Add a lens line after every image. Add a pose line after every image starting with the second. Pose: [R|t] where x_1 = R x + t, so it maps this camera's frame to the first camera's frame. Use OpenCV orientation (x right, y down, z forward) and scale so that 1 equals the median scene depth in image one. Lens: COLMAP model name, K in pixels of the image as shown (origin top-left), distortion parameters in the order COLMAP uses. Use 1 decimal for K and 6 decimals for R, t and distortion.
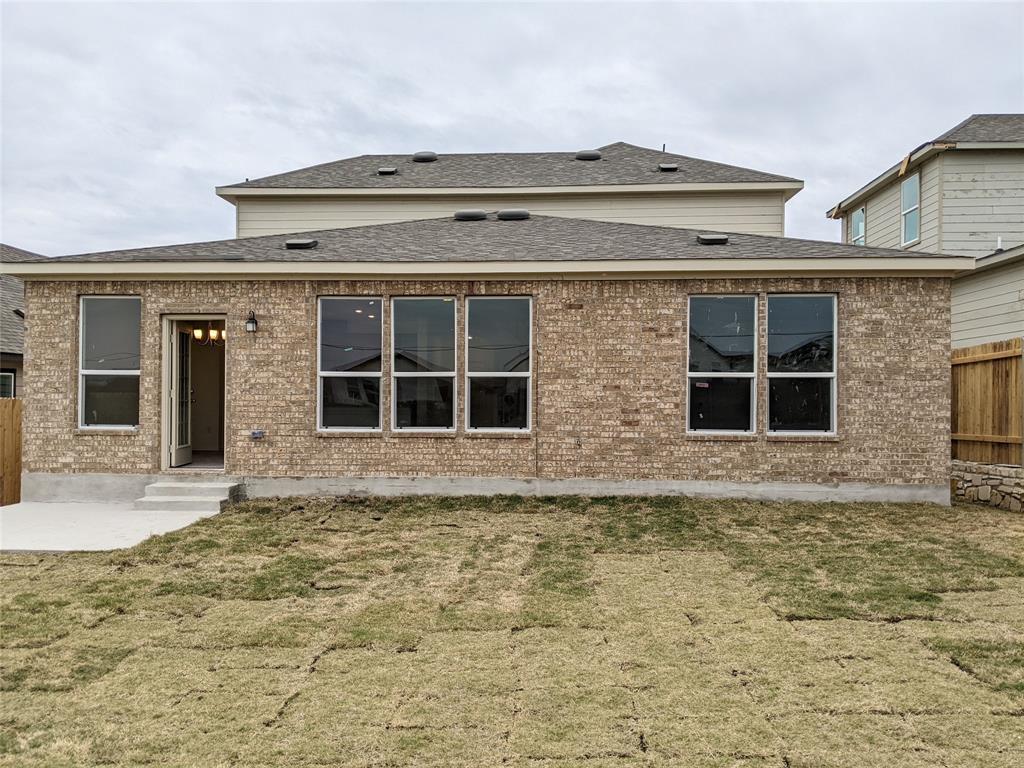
lens RADIAL K [[813.8, 0, 510.8], [0, 813.8, 379.6], [0, 0, 1]] dist [0.086087, -0.154197]
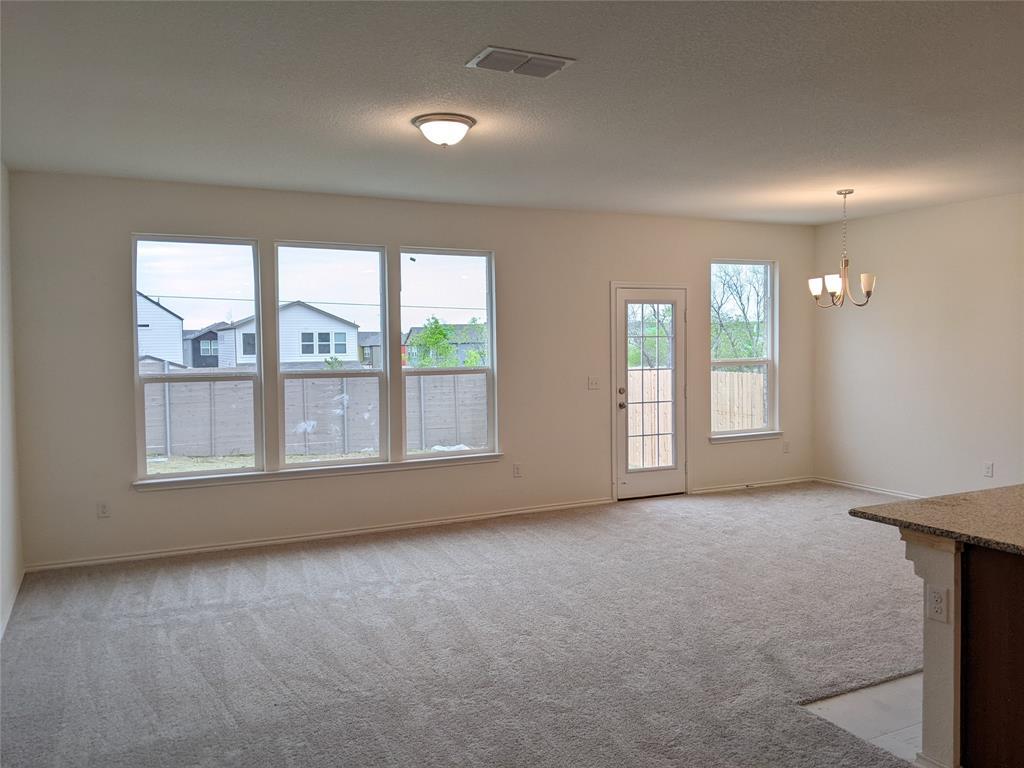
lens RADIAL K [[813.8, 0, 510.8], [0, 813.8, 379.6], [0, 0, 1]] dist [0.086087, -0.154197]
pose [[0.489997, 0.029364, -0.871229, 5.063194], [0.033301, 0.998072, 0.052369, -0.006529], [0.871088, -0.054674, 0.488075, -0.423184]]
